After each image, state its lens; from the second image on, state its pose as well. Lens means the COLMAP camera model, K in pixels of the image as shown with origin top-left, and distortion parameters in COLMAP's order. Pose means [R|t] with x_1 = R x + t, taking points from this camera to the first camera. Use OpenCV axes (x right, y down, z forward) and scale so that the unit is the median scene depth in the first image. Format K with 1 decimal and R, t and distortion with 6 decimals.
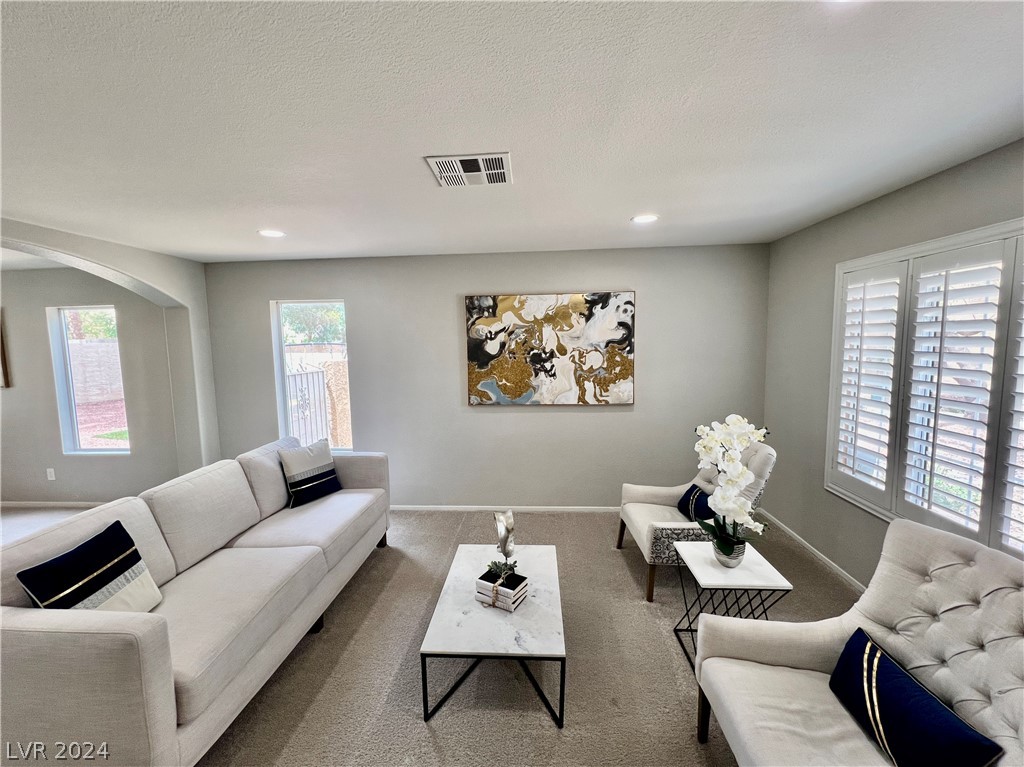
lens RADIAL K [[411.5, 0, 509.1], [0, 411.5, 379.9], [0, 0, 1]] dist [0.000691, 0.000098]
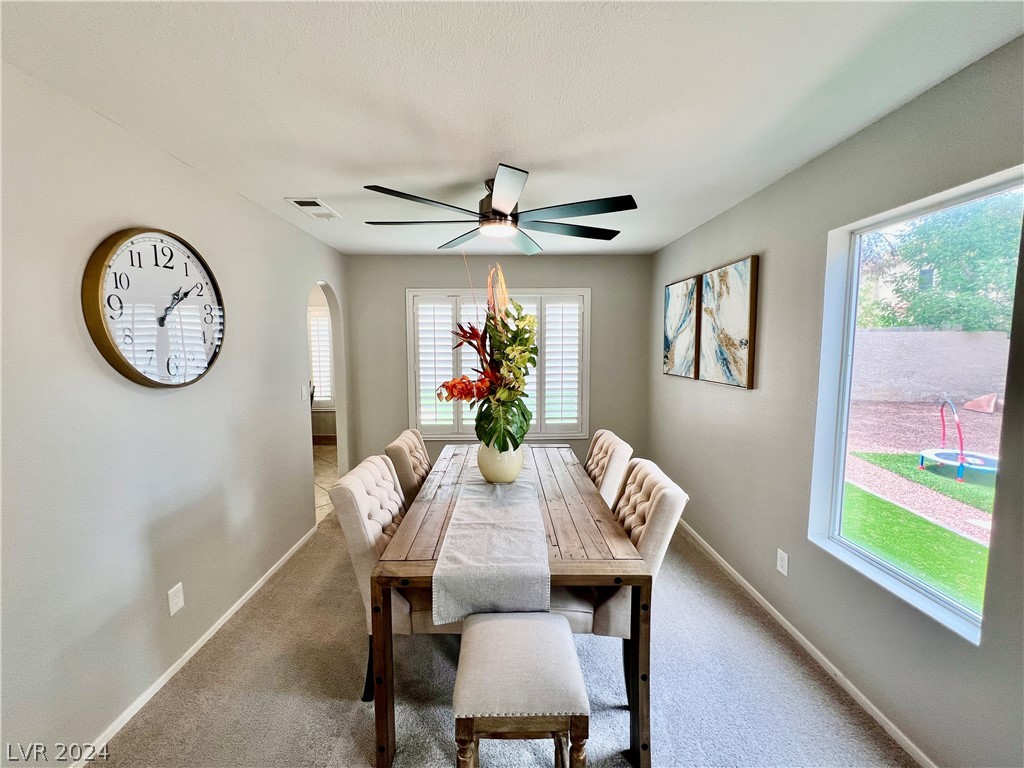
lens RADIAL K [[411.5, 0, 509.1], [0, 411.5, 380.4], [0, 0, 1]] dist [0.000691, 0.000098]
pose [[0.084921, 0.108836, -0.990426, -0.647648], [-0.093279, 0.990519, 0.100848, -0.020876], [0.992012, 0.083822, 0.094268, 0.586233]]
